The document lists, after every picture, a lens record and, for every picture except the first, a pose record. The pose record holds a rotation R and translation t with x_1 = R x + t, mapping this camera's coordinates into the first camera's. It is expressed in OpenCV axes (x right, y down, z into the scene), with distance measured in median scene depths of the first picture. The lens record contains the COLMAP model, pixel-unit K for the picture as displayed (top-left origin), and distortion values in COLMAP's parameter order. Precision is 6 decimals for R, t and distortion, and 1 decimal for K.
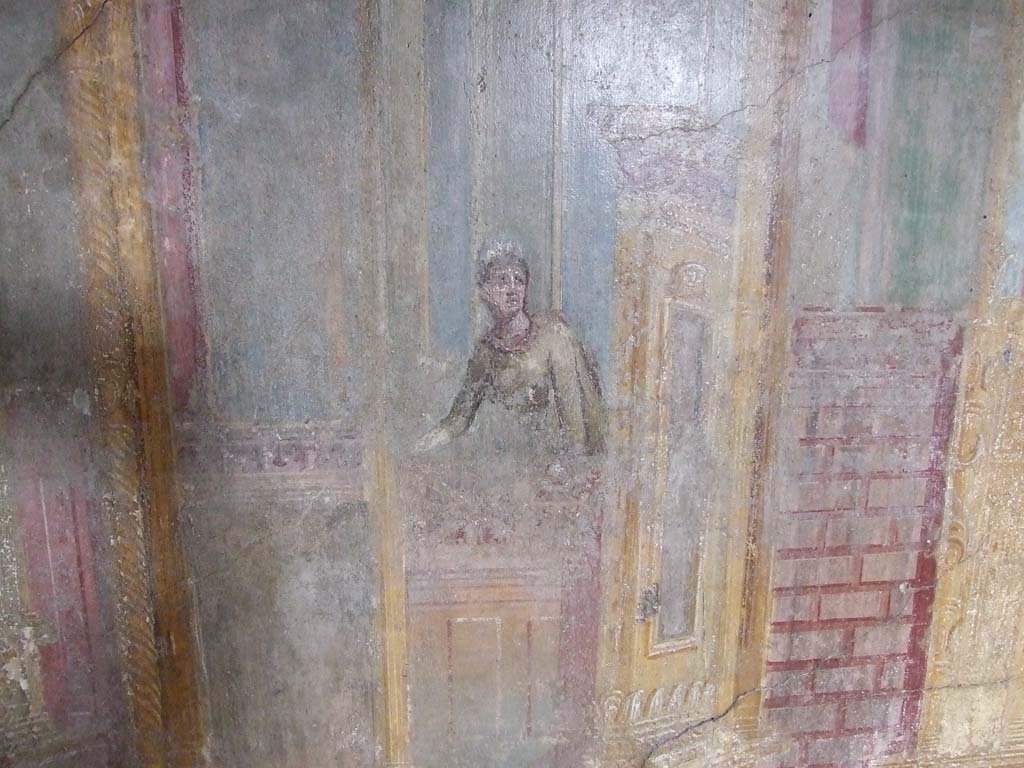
lens RADIAL K [[846.4, 0, 515.3], [0, 846.4, 377.3], [0, 0, 1]] dist [-0.078951, 0.073023]
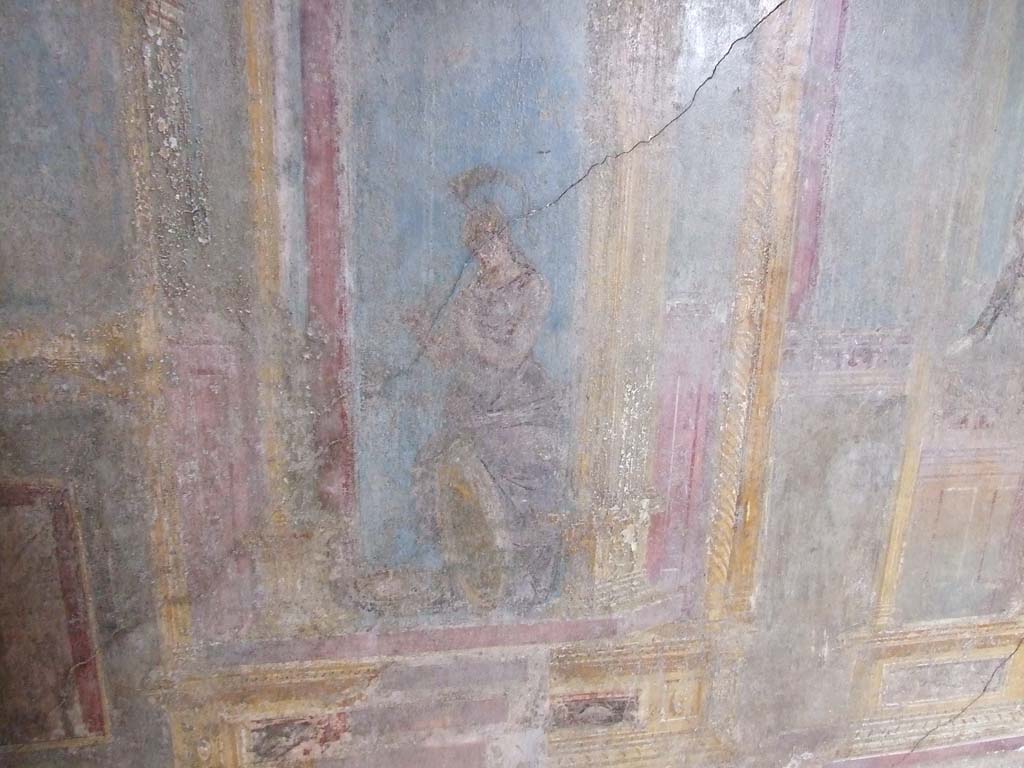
lens RADIAL K [[846.4, 0, 513.2], [0, 846.4, 381.7], [0, 0, 1]] dist [-0.078951, 0.073023]
pose [[0.998210, -0.002541, 0.059761, -0.846070], [-0.002154, 0.996922, 0.078370, 0.032409], [-0.059776, -0.078358, 0.995132, -0.205065]]
